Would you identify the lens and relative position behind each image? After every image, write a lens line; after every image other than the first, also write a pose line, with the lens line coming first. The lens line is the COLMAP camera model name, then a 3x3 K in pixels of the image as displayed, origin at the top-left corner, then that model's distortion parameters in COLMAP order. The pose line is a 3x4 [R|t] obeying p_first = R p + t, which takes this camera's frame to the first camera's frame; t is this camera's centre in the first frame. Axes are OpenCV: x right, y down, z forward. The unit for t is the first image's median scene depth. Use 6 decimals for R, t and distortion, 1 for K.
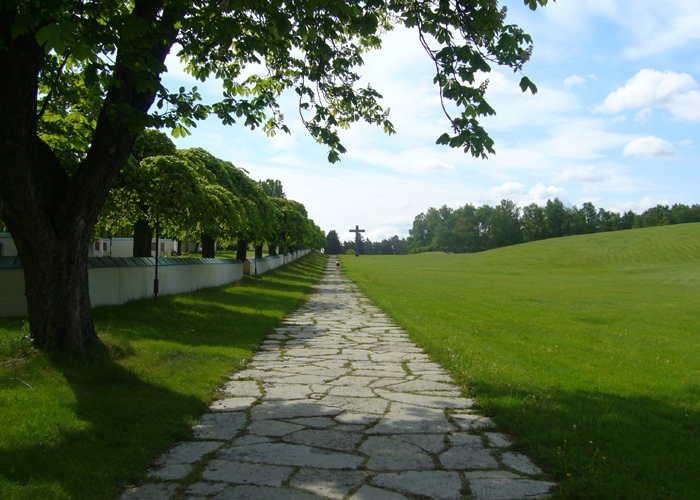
lens RADIAL K [[779.9, 0, 350.0], [0, 779.9, 250.0], [0, 0, 1]] dist [-0.006906, -0.002036]
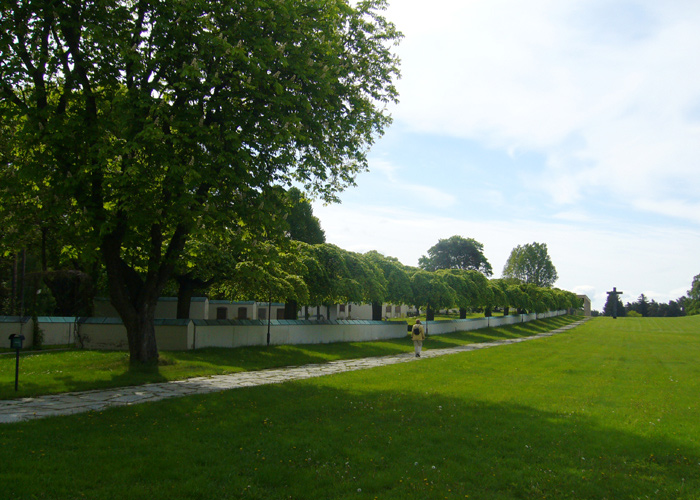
lens RADIAL K [[784.1, 0, 350.0], [0, 784.1, 250.0], [0, 0, 1]] dist [-0.117586, 0.002002]
pose [[0.931662, -0.020183, -0.362766, 0.116114], [-0.007998, 0.997075, -0.076015, -0.003110], [0.363239, 0.073721, 0.928775, -0.102616]]
